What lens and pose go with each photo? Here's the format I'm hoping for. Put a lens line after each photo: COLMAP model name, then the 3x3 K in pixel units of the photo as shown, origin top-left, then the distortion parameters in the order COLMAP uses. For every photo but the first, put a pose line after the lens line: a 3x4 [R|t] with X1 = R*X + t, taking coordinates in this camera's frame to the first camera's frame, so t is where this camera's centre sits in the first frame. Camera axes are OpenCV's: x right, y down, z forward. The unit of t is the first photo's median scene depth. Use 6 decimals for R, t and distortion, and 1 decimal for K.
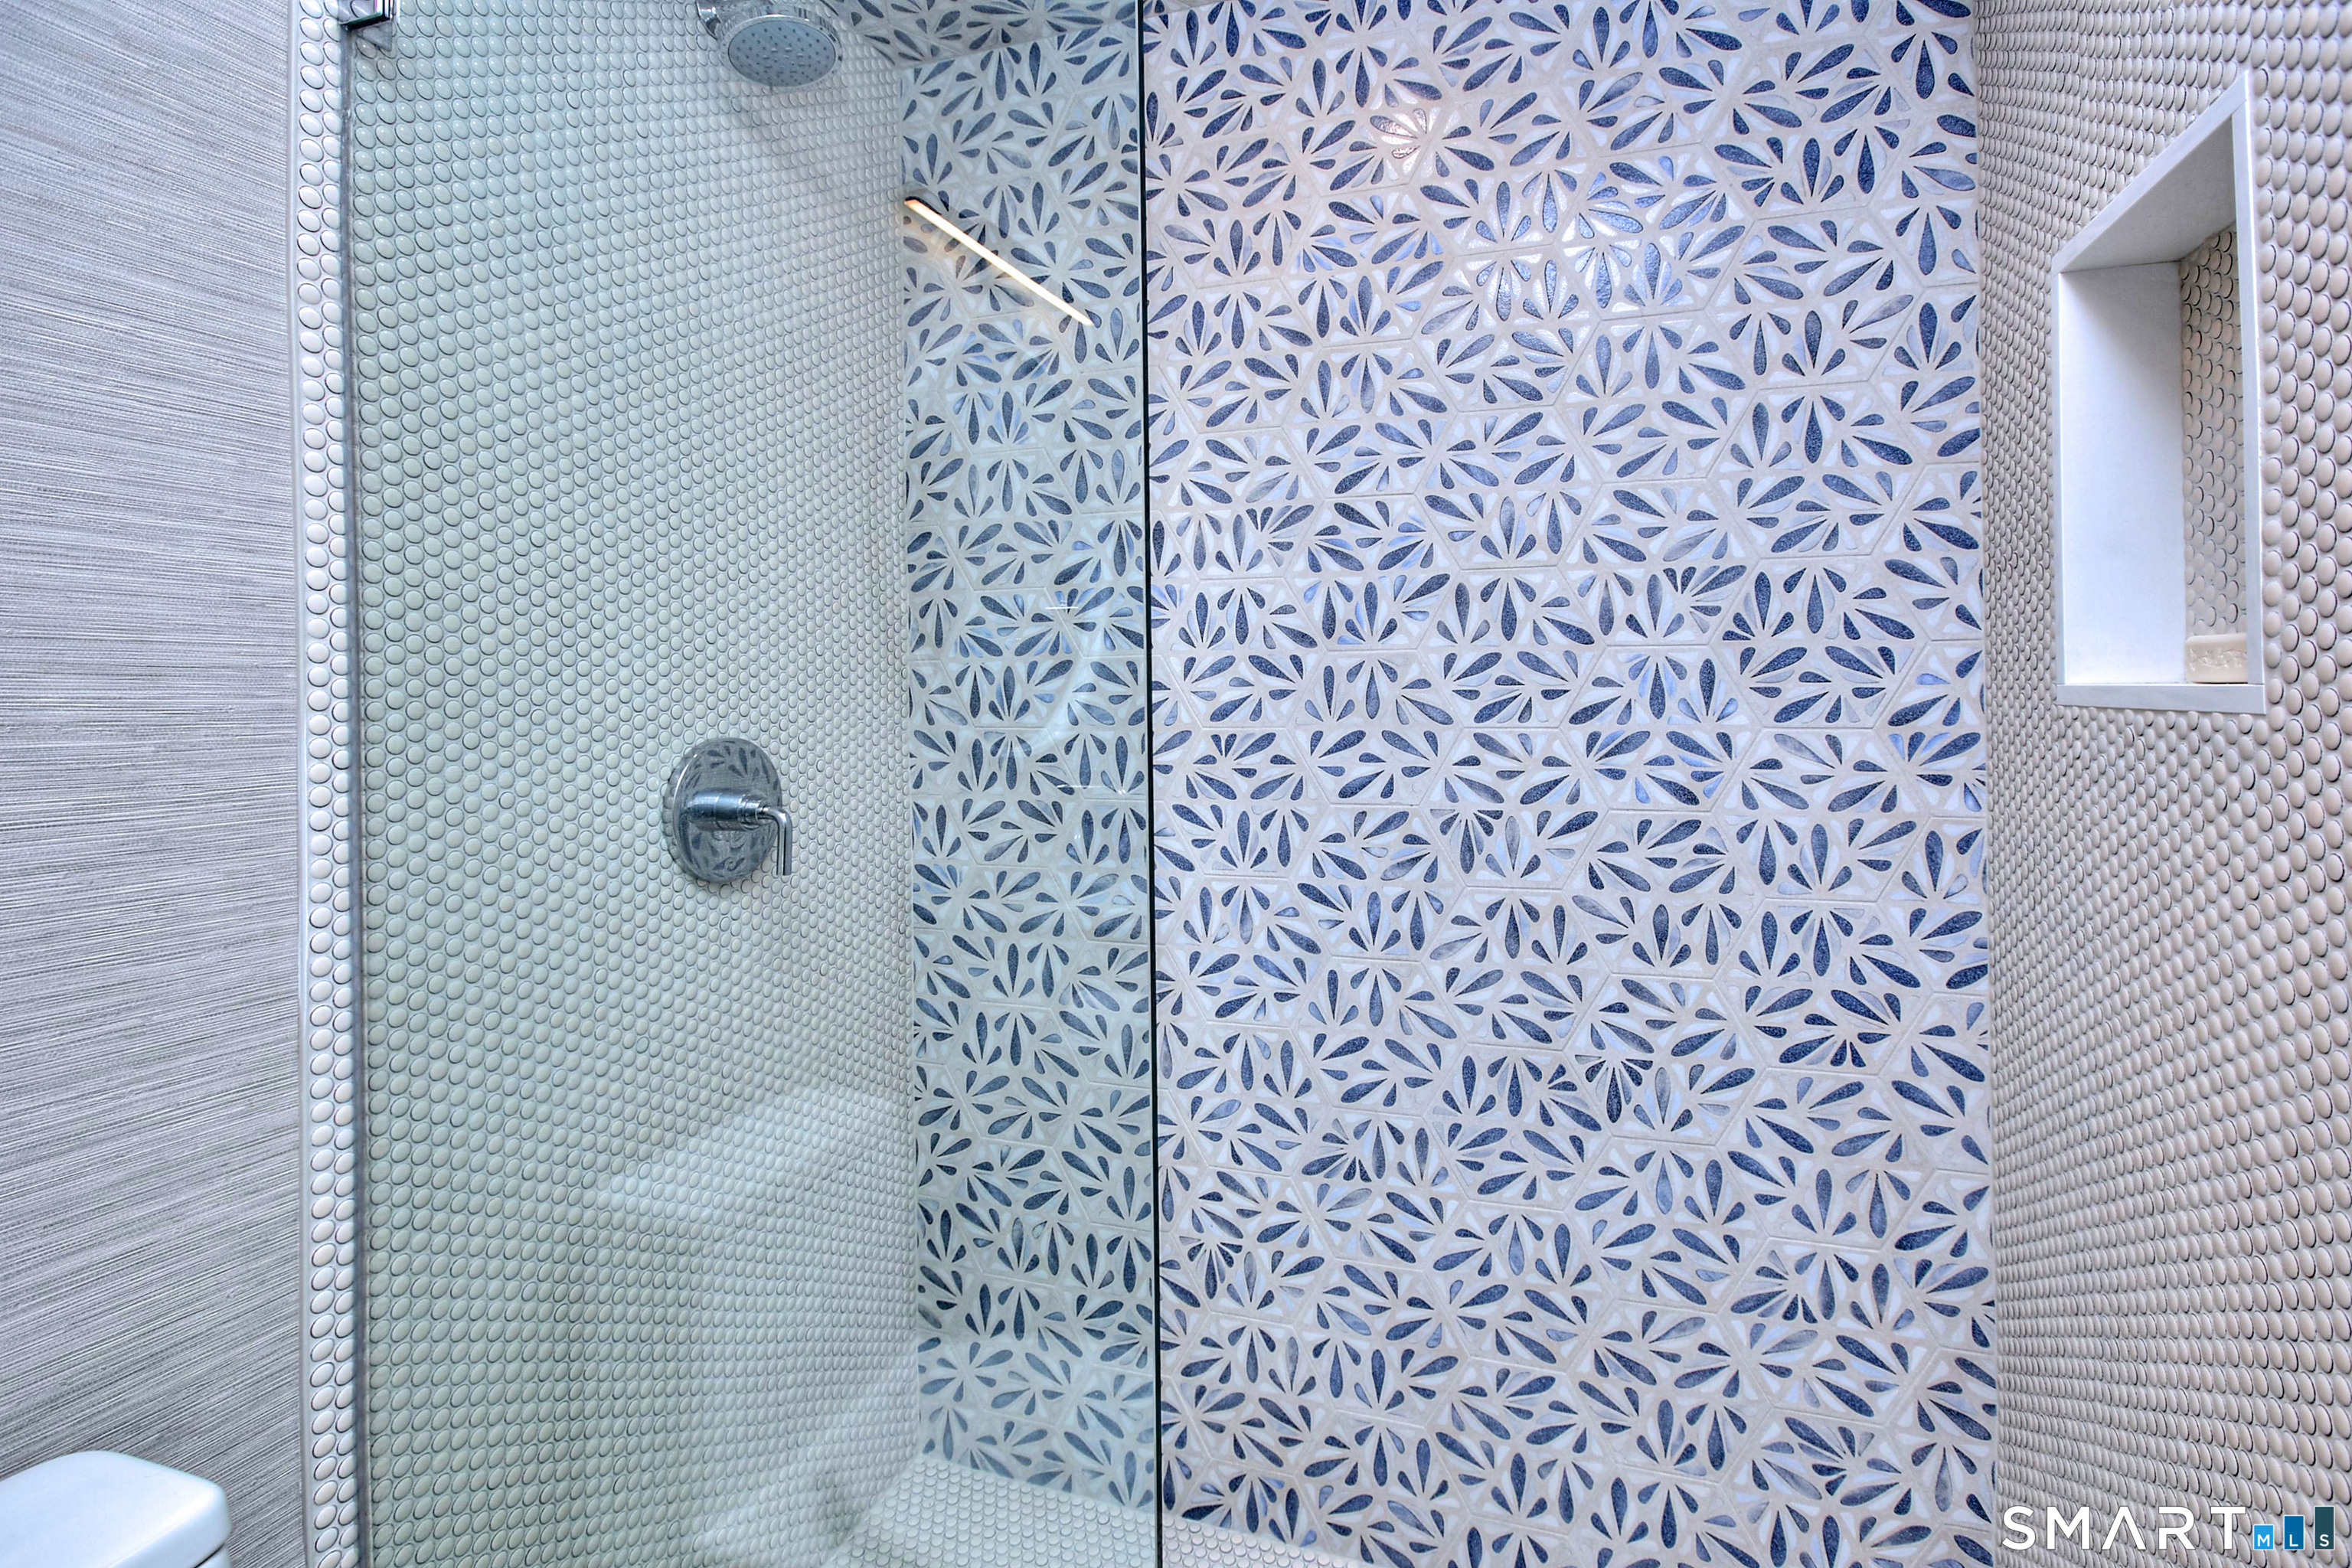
lens RADIAL K [[1103.9, 0, 1175.6], [0, 1103.9, 753.8], [0, 0, 1]] dist [-0.019372, 0.022345]
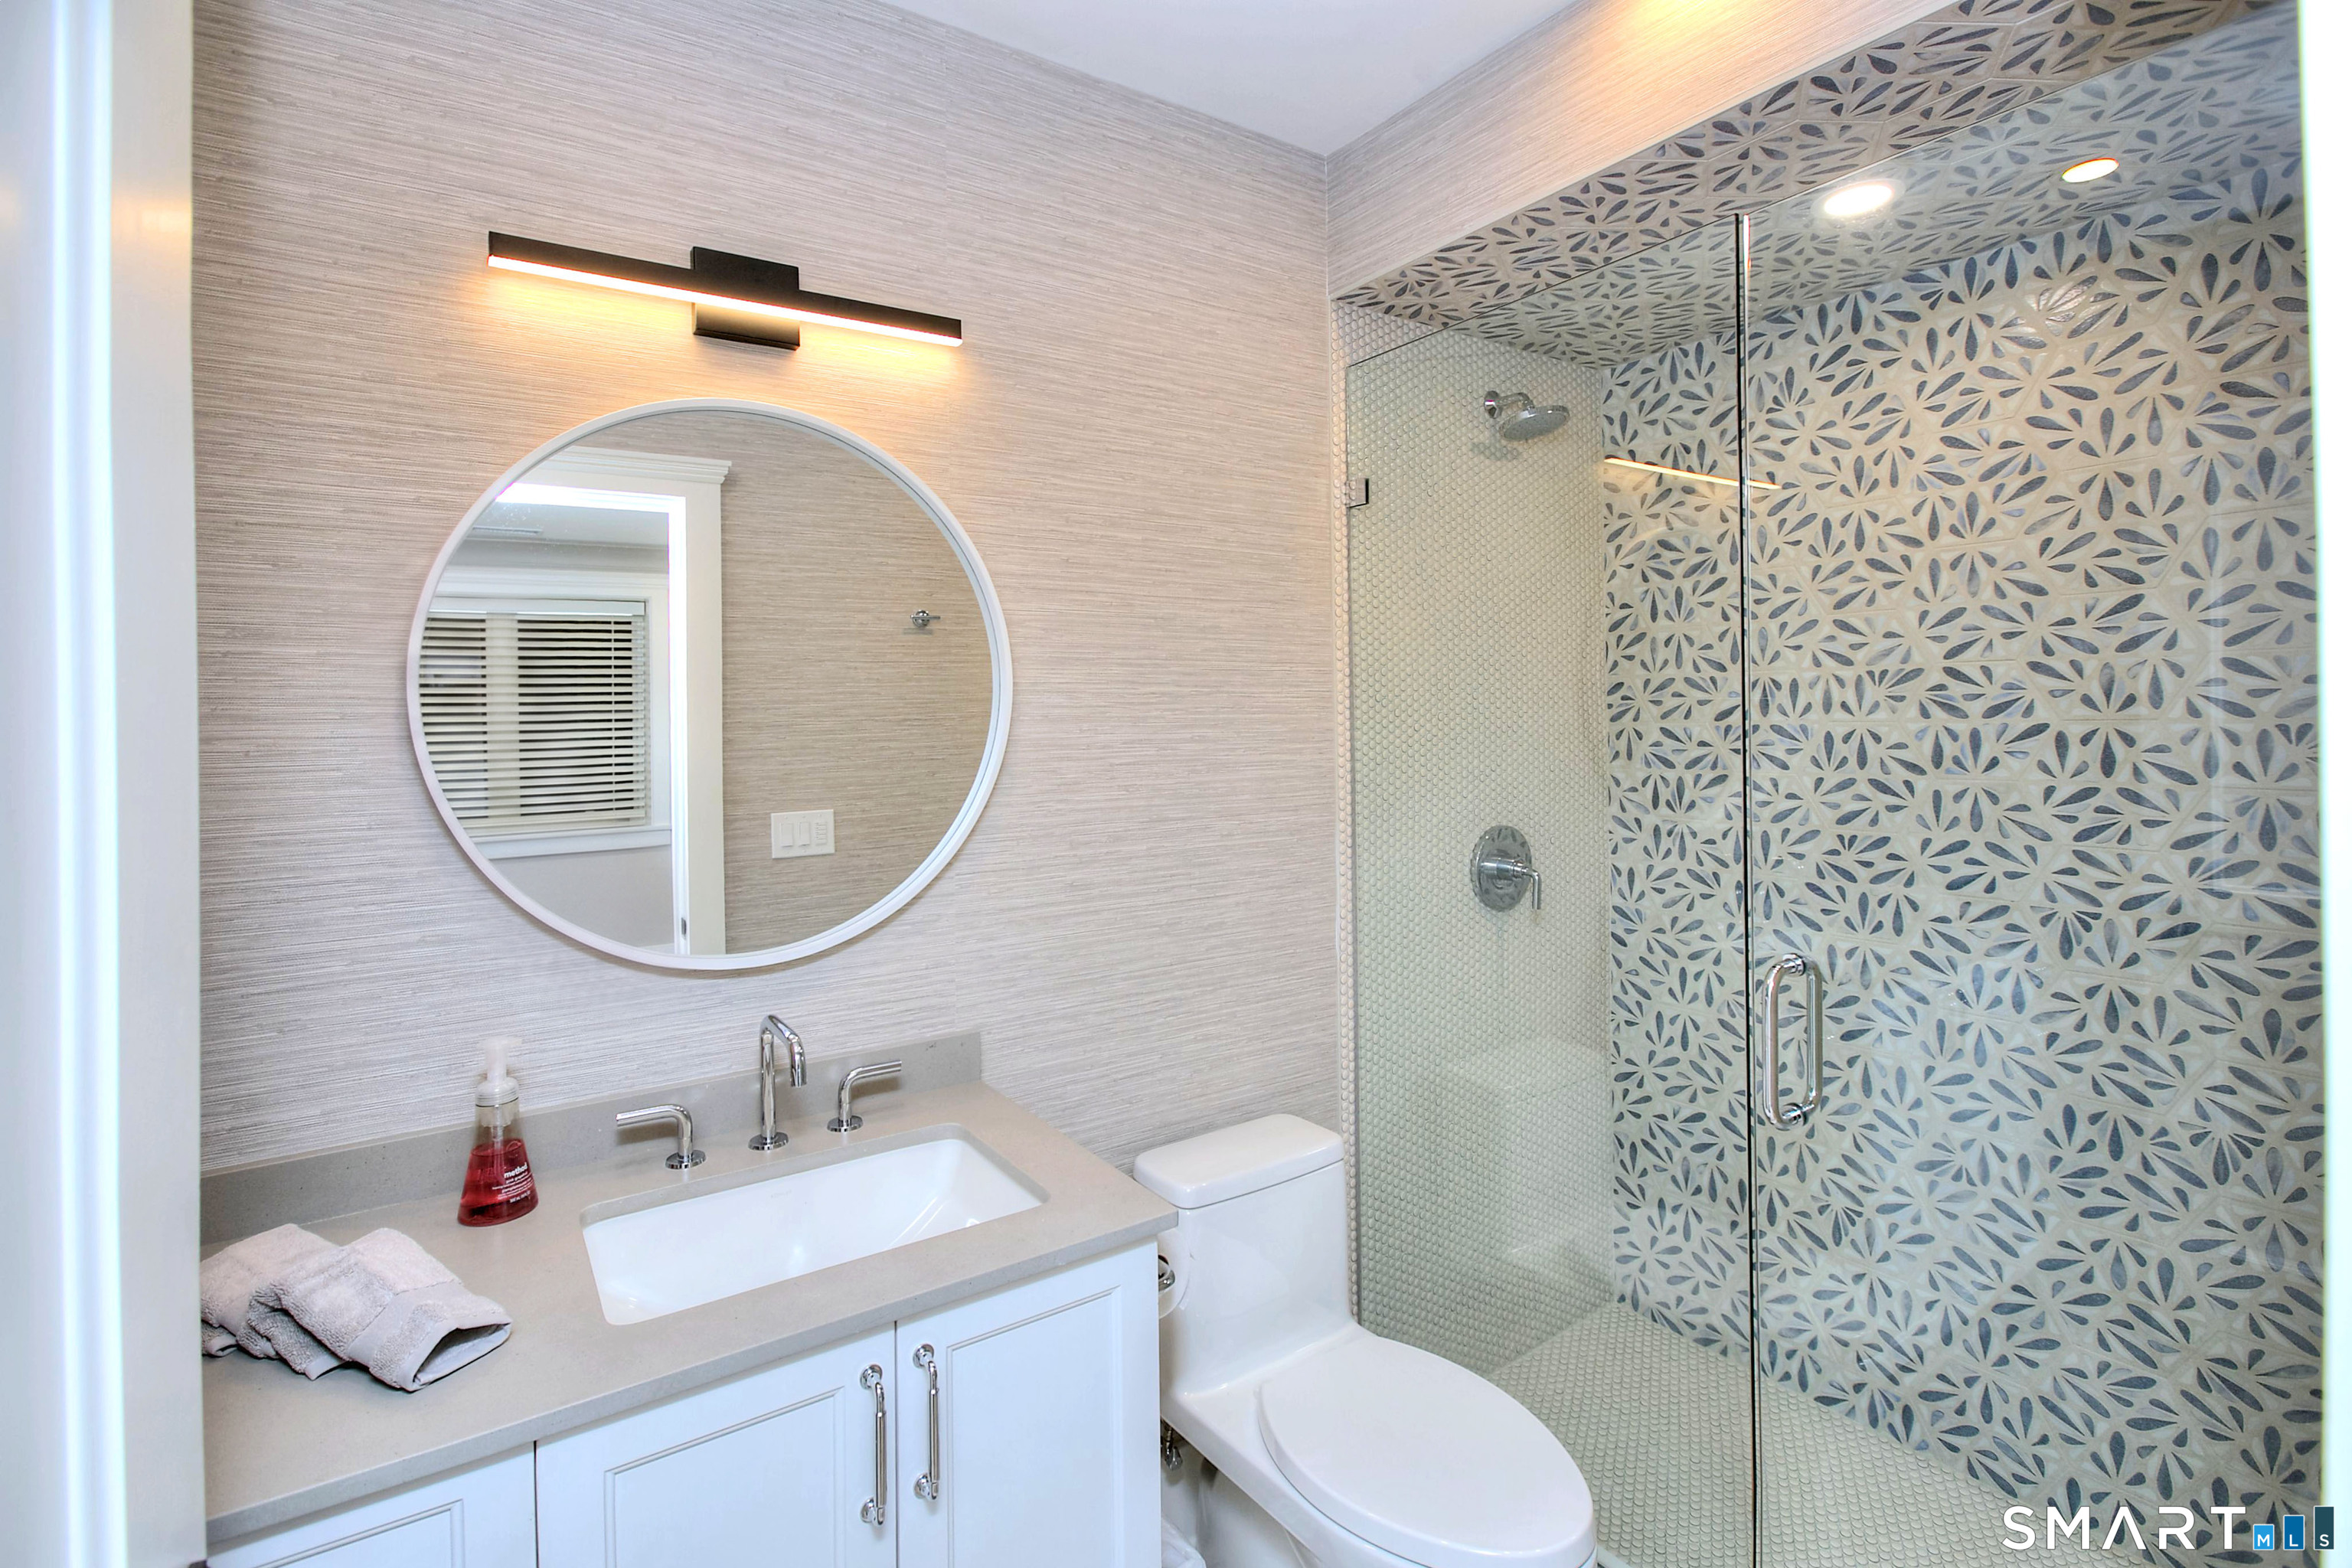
lens RADIAL K [[1103.9, 0, 1175.6], [0, 1103.9, 753.8], [0, 0, 1]] dist [-0.019372, 0.022345]
pose [[0.808099, 0.009209, -0.588975, 0.173840], [0.009494, 0.999544, 0.028654, -0.165958], [0.588970, -0.028747, 0.807643, -0.585801]]
